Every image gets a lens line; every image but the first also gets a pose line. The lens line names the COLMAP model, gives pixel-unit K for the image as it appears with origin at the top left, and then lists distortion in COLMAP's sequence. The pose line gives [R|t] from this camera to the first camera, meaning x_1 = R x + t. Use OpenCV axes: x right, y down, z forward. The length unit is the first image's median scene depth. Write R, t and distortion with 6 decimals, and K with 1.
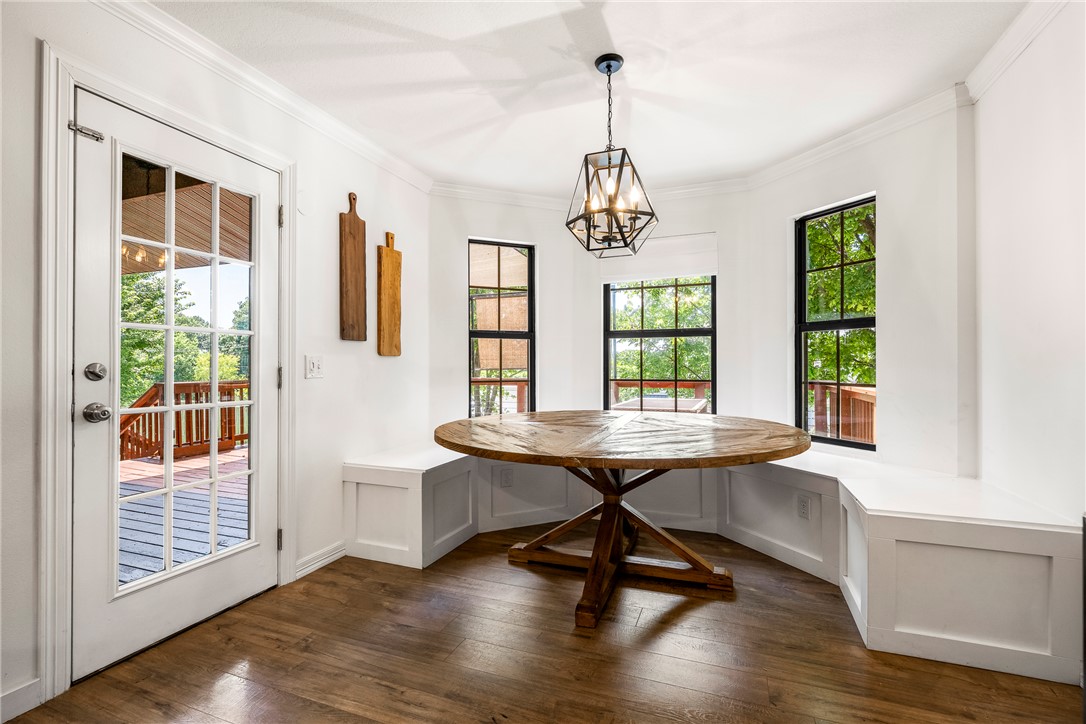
lens RADIAL K [[480.6, 0, 543.6], [0, 480.6, 356.3], [0, 0, 1]] dist [-0.003621, -0.000594]
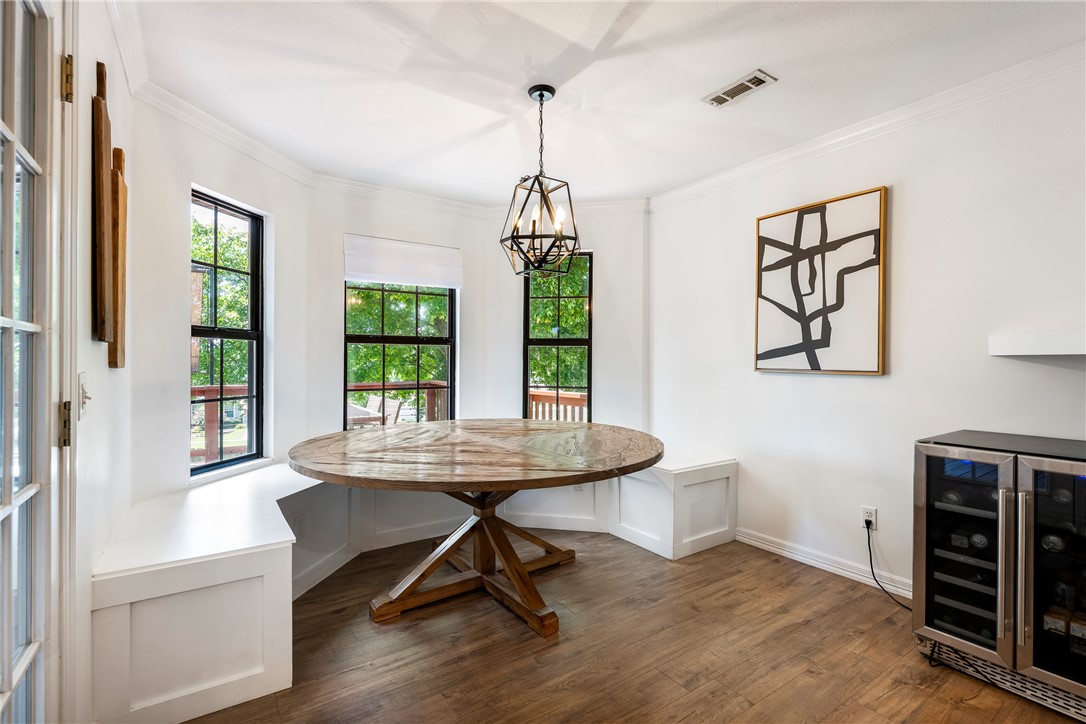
lens RADIAL K [[480.6, 0, 538.9], [0, 480.6, 355.1], [0, 0, 1]] dist [-0.003621, -0.000594]
pose [[0.578457, 0.016726, 0.815541, -0.617924], [-0.018684, 0.999799, -0.007253, -0.024339], [-0.815499, -0.011042, 0.578654, 0.338154]]
